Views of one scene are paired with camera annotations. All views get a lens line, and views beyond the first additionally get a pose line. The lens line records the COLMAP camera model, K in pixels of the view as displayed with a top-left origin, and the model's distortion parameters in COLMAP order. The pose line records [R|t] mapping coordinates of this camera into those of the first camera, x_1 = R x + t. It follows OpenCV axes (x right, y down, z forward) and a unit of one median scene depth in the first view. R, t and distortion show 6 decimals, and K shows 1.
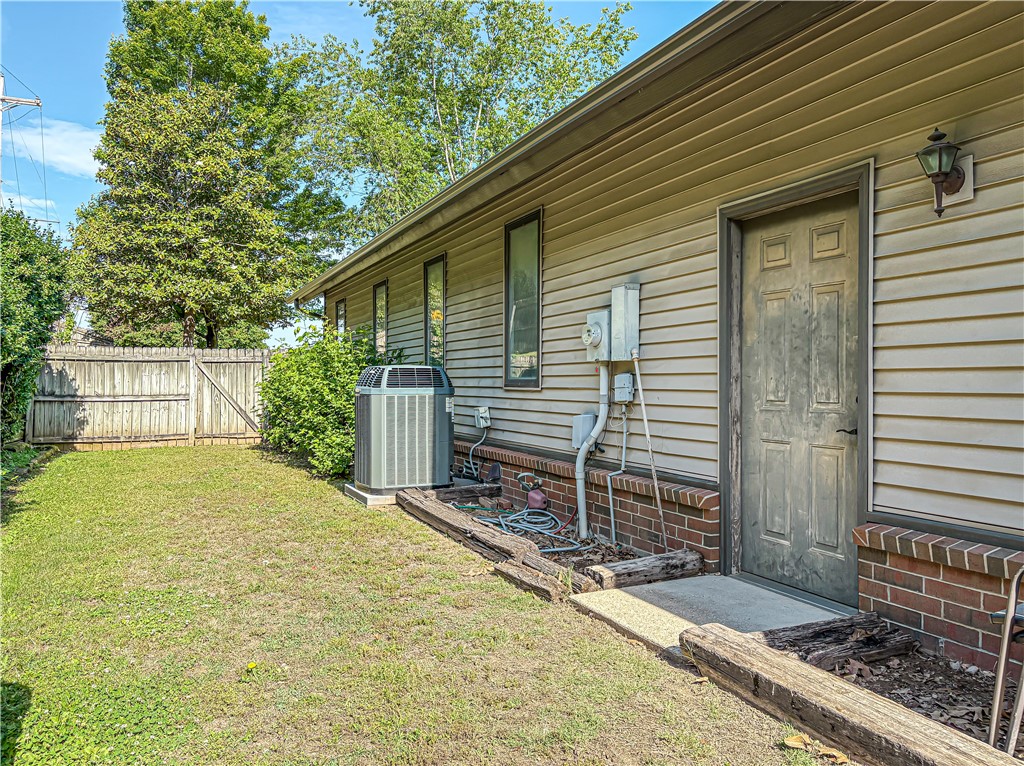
lens RADIAL K [[736.3, 0, 517.9], [0, 736.3, 388.1], [0, 0, 1]] dist [0.065643, -0.082406]
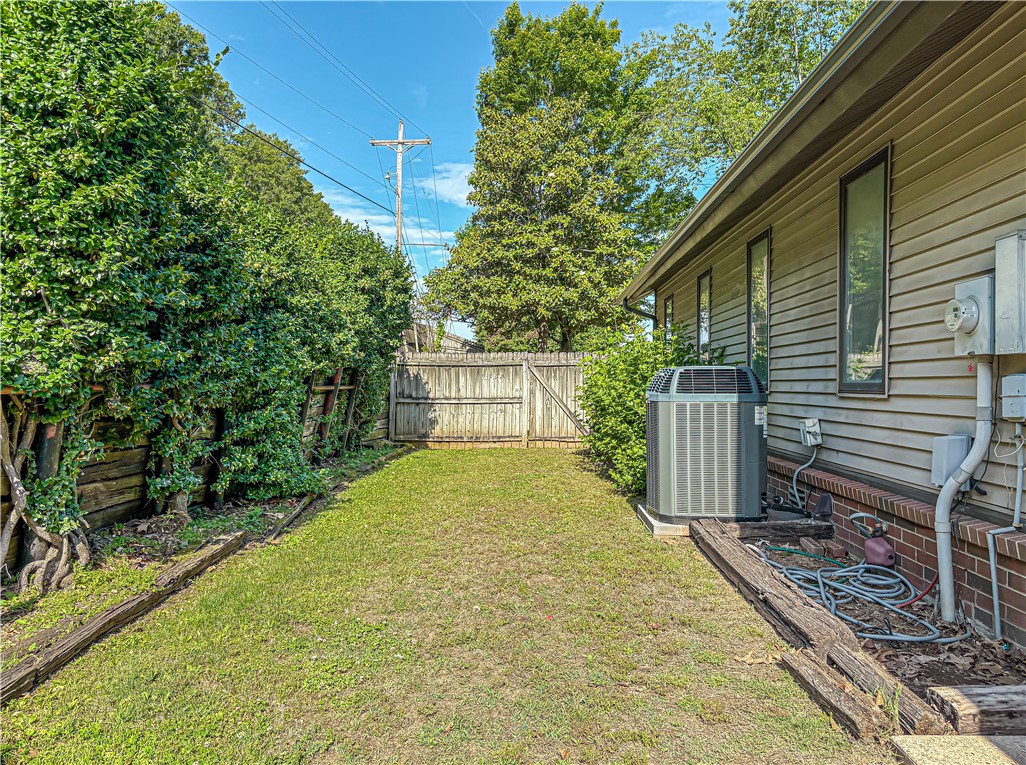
lens RADIAL K [[737.8, 0, 518.9], [0, 737.8, 387.6], [0, 0, 1]] dist [0.065643, -0.082406]
pose [[0.883265, 0.001870, -0.468870, 0.042813], [-0.003935, 0.999986, -0.003424, -0.002798], [0.468857, 0.004870, 0.883260, 0.150657]]
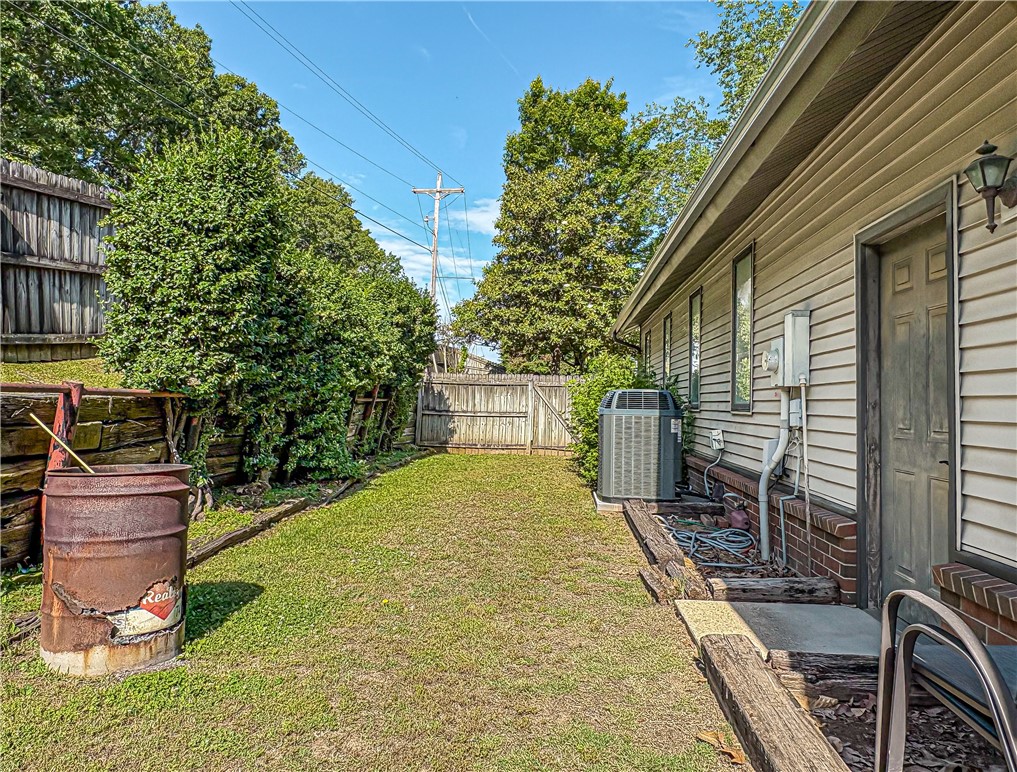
lens RADIAL K [[704.2, 0, 527.1], [0, 704.2, 361.7], [0, 0, 1]] dist [-0.000650, 0.001846]
pose [[0.868696, -0.008808, -0.495267, 0.195817], [-0.027392, 0.997458, -0.065783, 0.001875], [0.494587, 0.070712, 0.866247, -0.016447]]
